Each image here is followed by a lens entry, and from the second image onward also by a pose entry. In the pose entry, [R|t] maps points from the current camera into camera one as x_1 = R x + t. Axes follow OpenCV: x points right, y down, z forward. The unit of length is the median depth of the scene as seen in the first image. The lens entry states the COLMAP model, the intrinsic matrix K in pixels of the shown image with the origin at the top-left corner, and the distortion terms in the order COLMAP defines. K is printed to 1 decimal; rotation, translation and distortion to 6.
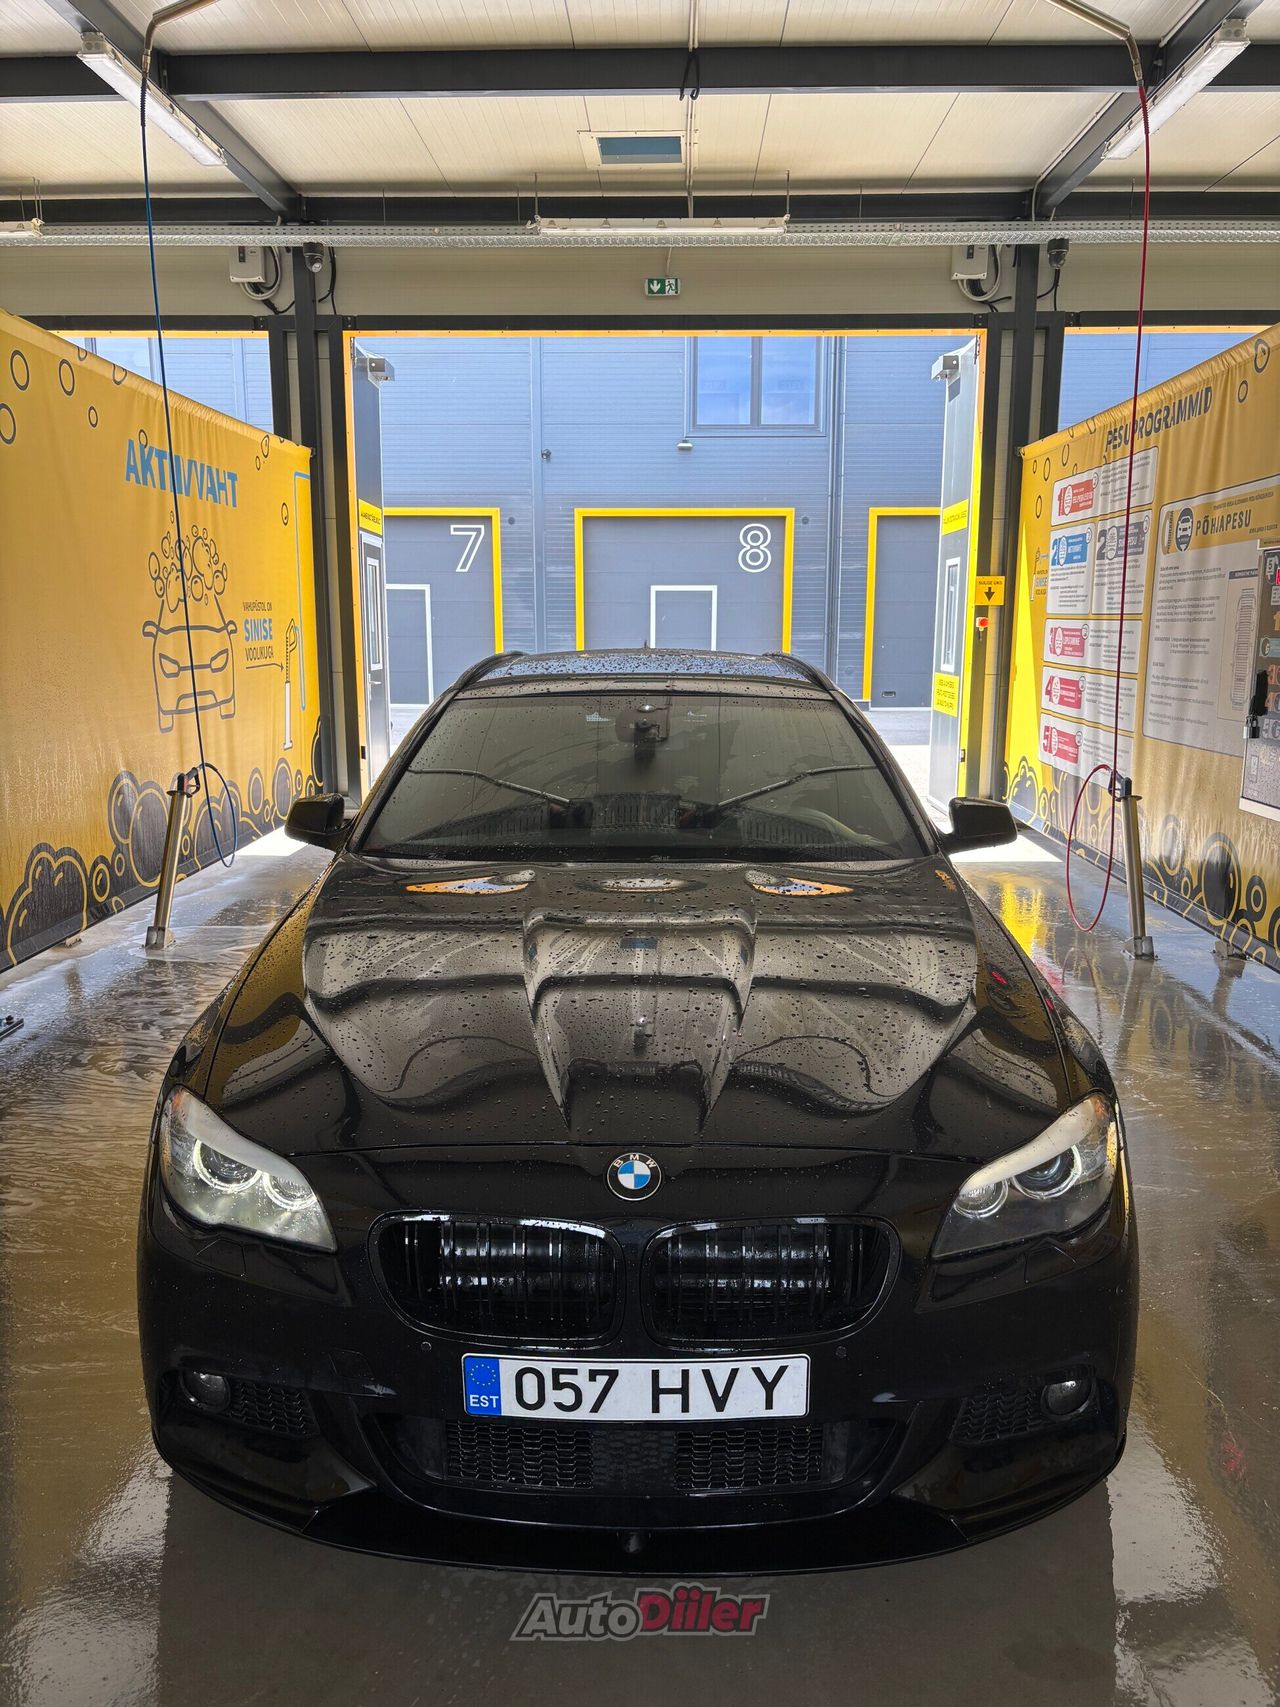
lens RADIAL K [[1299.4, 0, 640.0], [0, 1299.4, 853.5], [0, 0, 1]] dist [-0.001229, -0.008926]
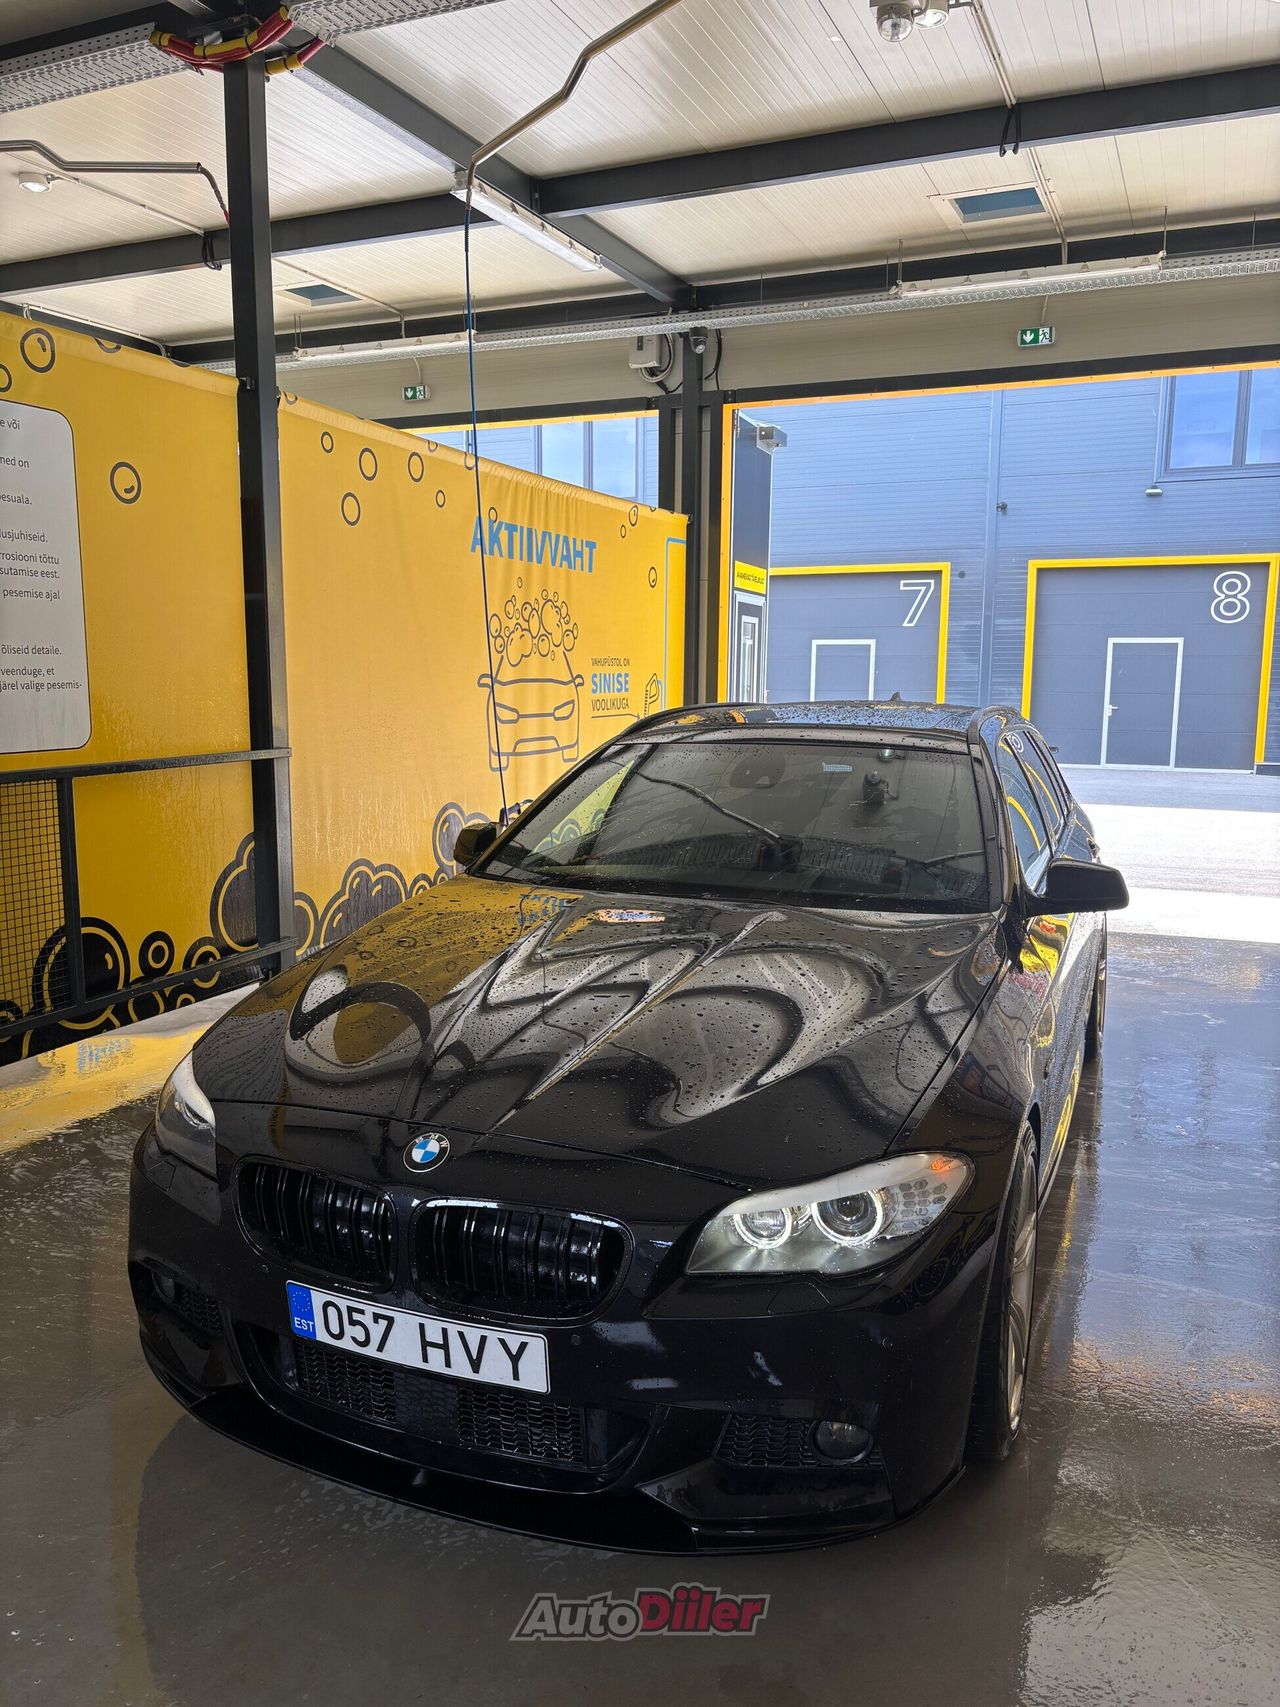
lens RADIAL K [[1290.3, 0, 633.1], [0, 1290.3, 858.9], [0, 0, 1]] dist [0.000463, -0.005446]
pose [[0.927173, 0.056284, -0.370381, 0.155101], [-0.069262, 0.997360, -0.021824, 0.000433], [0.368175, 0.045888, 0.928624, -0.001413]]
